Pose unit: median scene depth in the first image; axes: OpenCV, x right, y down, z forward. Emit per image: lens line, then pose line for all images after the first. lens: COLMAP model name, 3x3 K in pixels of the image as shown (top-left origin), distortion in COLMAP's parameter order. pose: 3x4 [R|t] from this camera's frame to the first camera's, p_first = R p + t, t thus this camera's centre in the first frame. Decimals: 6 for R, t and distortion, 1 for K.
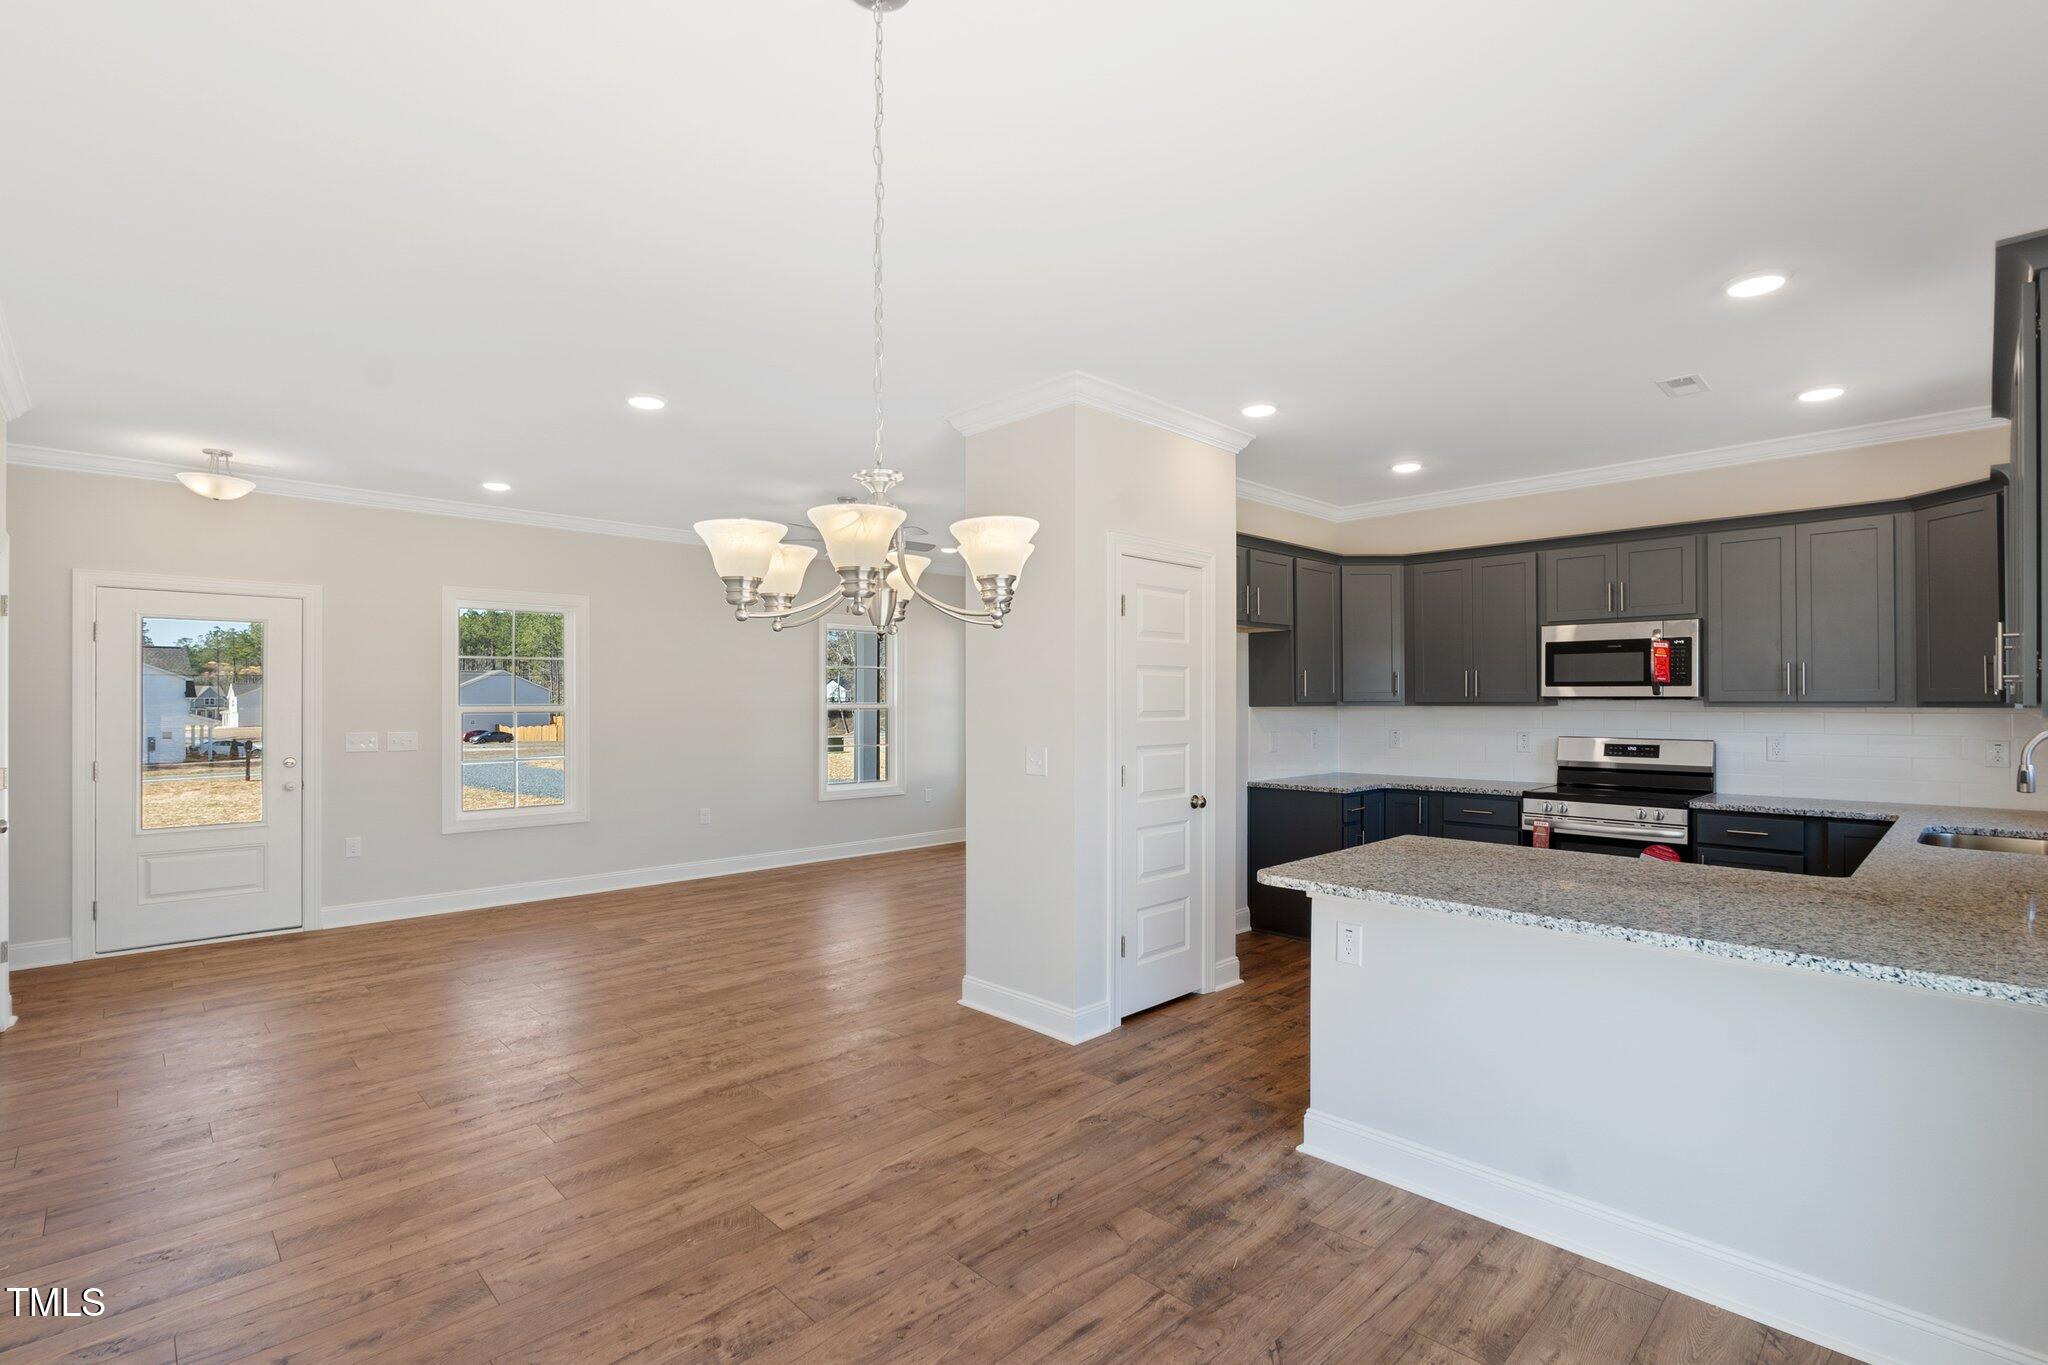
lens RADIAL K [[943.3, 0, 1019.4], [0, 943.3, 685.8], [0, 0, 1]] dist [-0.003473, -0.000772]
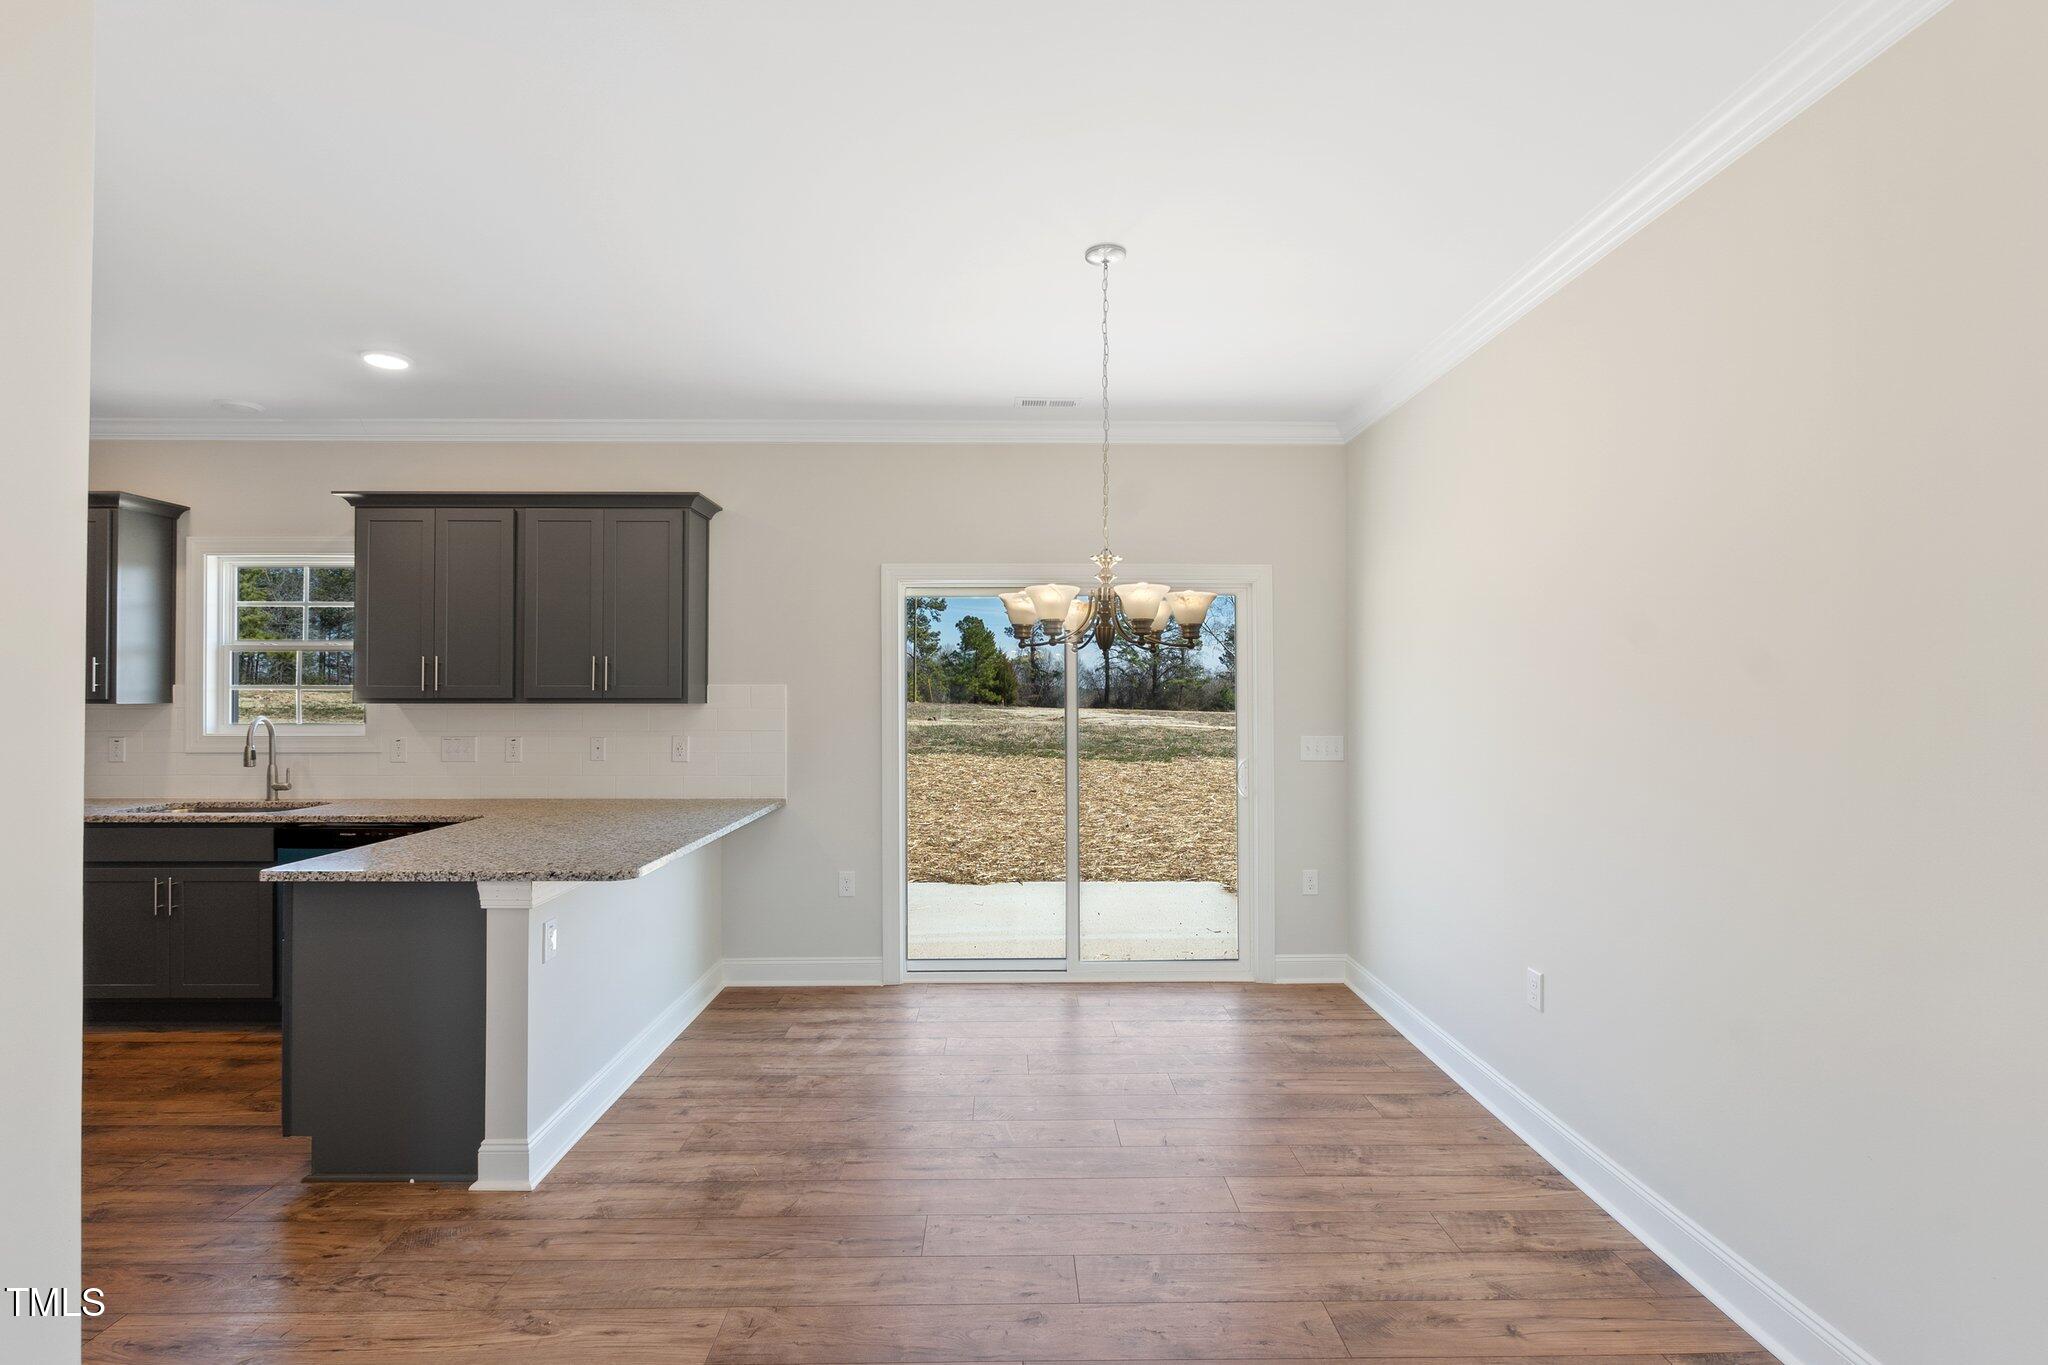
lens RADIAL K [[943.3, 0, 1019.4], [0, 943.3, 685.8], [0, 0, 1]] dist [-0.003473, -0.000772]
pose [[-0.731348, 0.008175, 0.681955, -0.773200], [-0.007543, 0.999770, -0.020074, 0.021936], [-0.681962, -0.019825, -0.731118, 1.548616]]
